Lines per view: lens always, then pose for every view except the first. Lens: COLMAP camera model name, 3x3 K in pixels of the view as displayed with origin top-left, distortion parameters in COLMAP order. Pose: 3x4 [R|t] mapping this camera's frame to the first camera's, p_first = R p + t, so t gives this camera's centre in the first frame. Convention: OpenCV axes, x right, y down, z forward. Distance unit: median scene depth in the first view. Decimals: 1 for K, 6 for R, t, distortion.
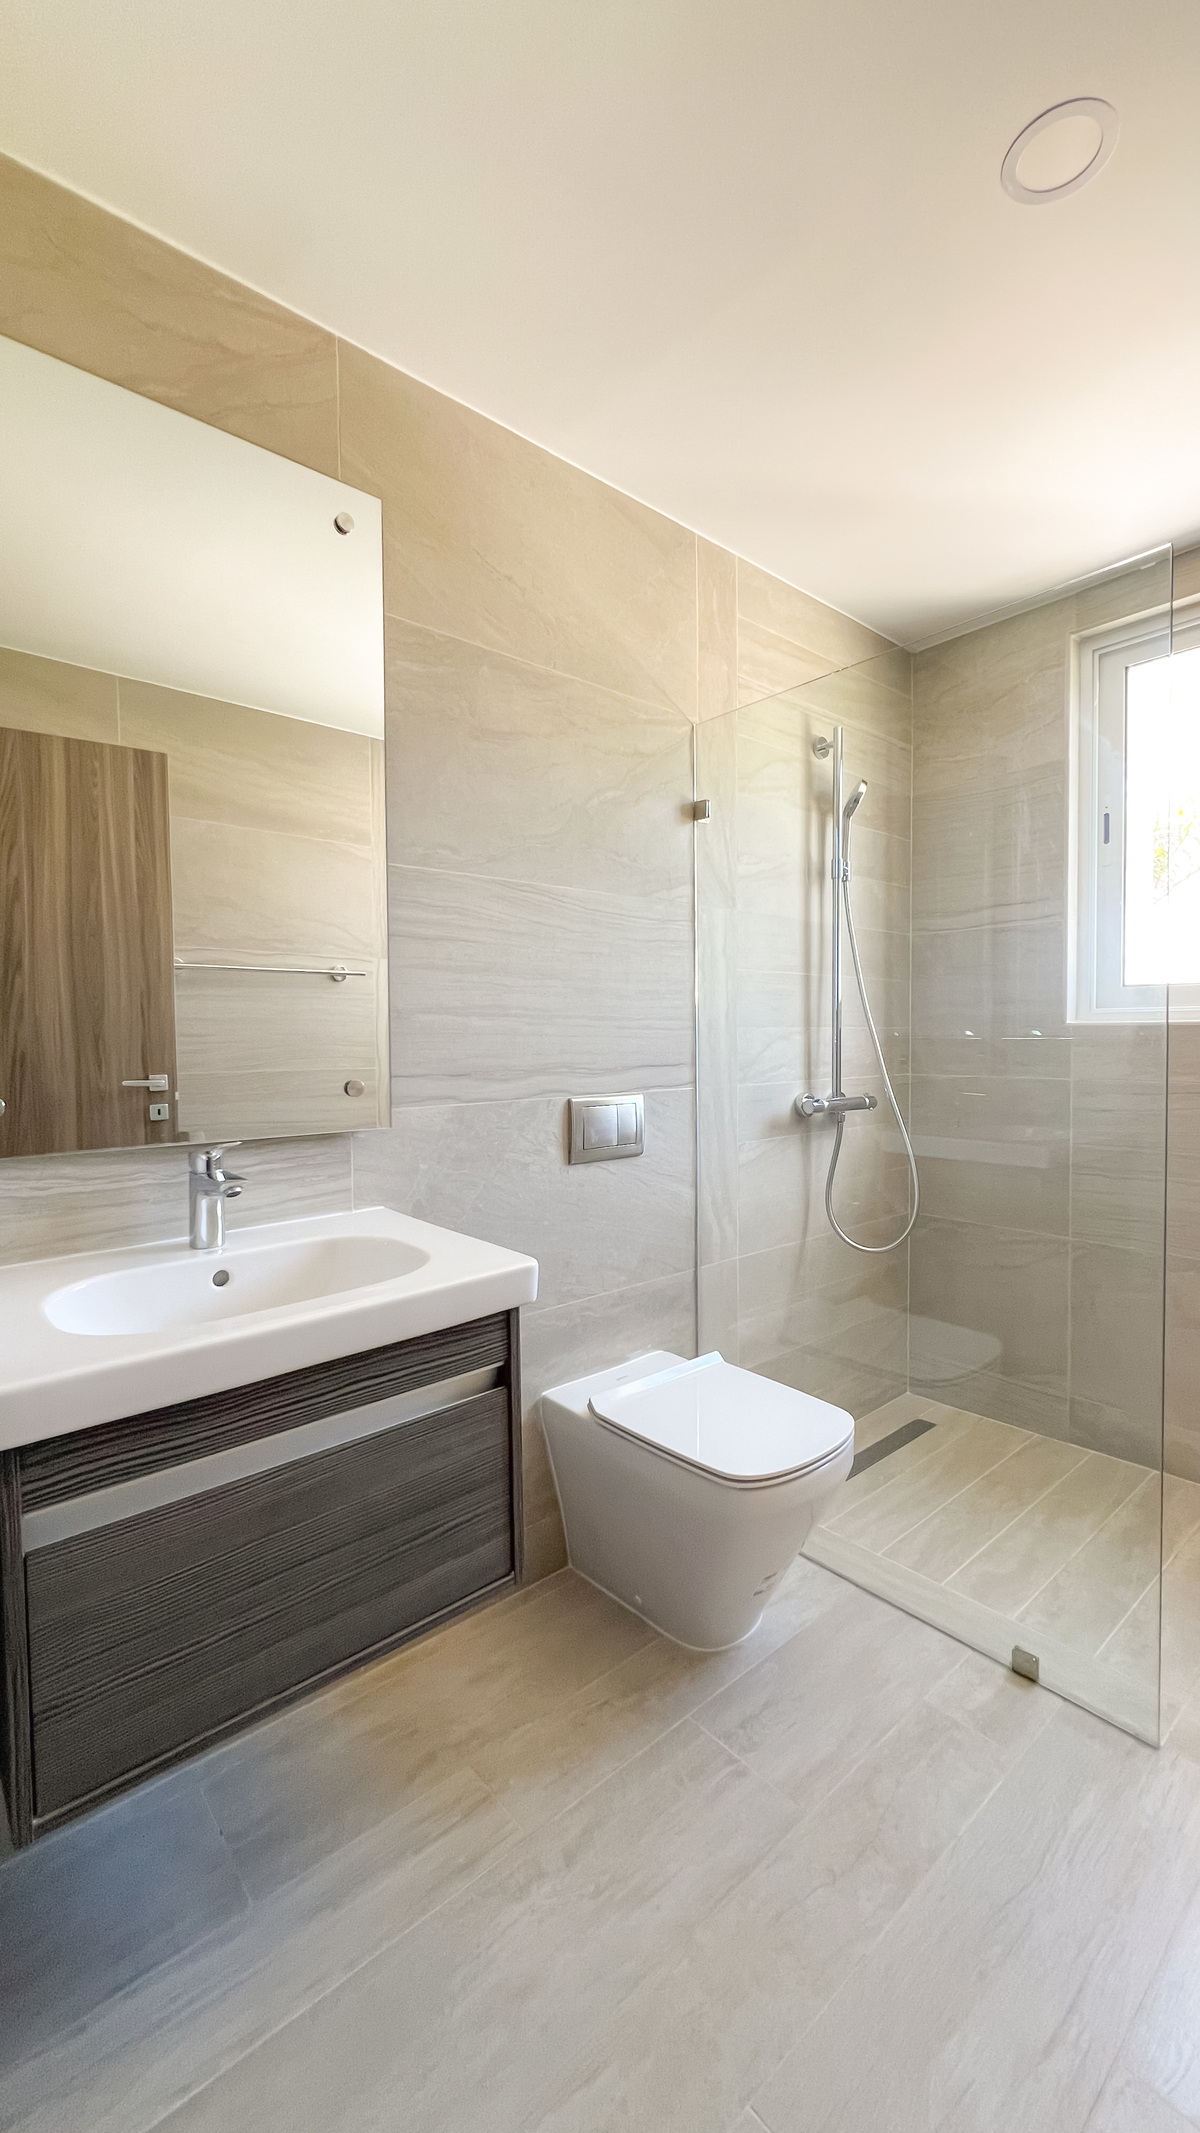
lens RADIAL K [[857.1, 0, 608.4], [0, 857.1, 1058.5], [0, 0, 1]] dist [-0.000870, 0.000282]
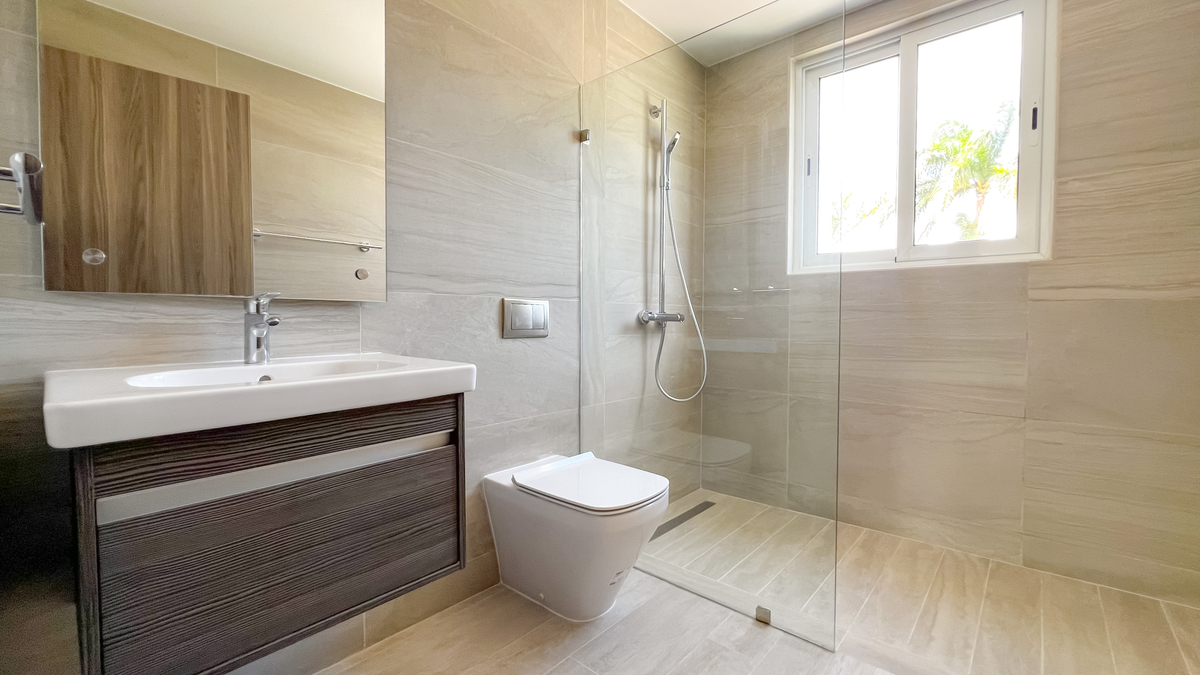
lens RADIAL K [[490.5, 0, 597.4], [0, 490.5, 332.7], [0, 0, 1]] dist [0.000113, 0.000122]
pose [[0.992401, 0.008111, 0.122781, 0.017988], [-0.007624, 0.999961, -0.004434, 0.106353], [-0.122812, 0.003464, 0.992424, 0.035748]]
